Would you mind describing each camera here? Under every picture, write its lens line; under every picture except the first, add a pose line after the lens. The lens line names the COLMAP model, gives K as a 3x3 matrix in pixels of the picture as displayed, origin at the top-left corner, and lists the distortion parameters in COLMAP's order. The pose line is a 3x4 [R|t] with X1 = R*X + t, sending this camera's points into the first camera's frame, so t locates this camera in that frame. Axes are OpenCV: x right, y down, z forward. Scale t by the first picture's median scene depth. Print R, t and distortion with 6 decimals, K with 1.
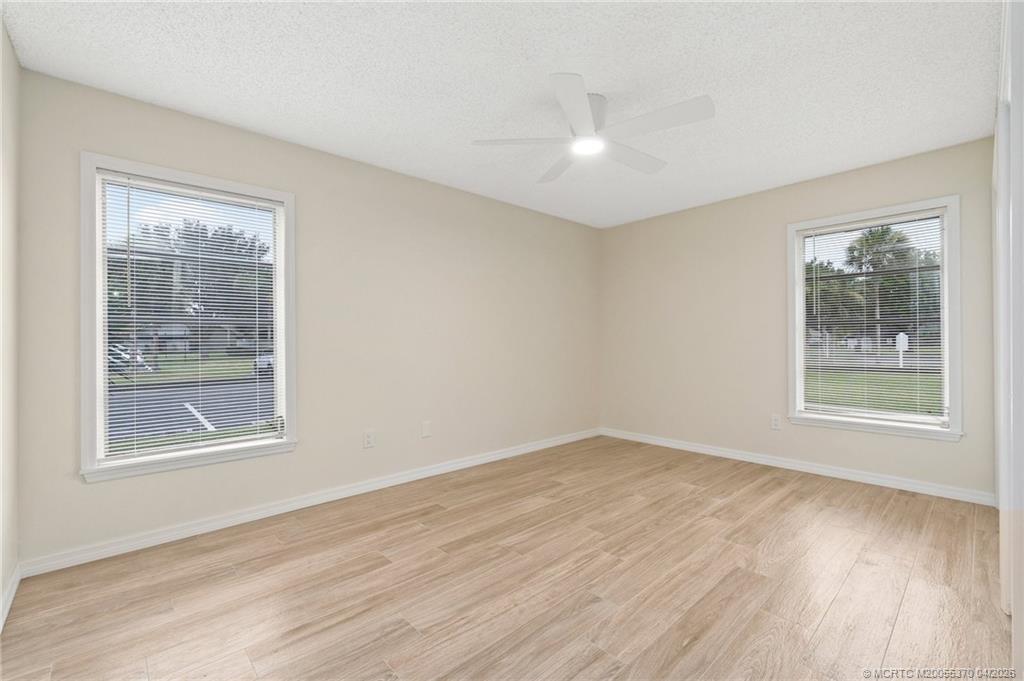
lens RADIAL K [[439.6, 0, 512.5], [0, 439.6, 341.3], [0, 0, 1]] dist [0.001805, -0.000088]
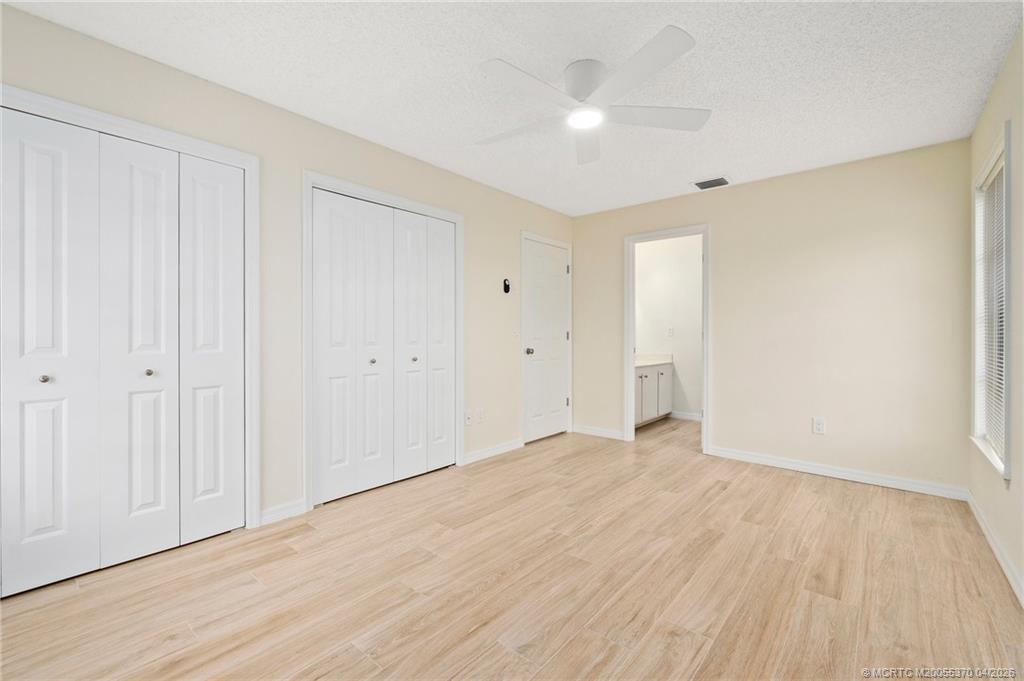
lens RADIAL K [[439.6, 0, 510.8], [0, 439.6, 337.1], [0, 0, 1]] dist [0.001805, -0.000088]
pose [[-0.993504, 0.001951, -0.113782, 0.461354], [0.001516, 0.999991, 0.003907, 0.000544], [0.113789, 0.003709, -0.993498, 2.024654]]
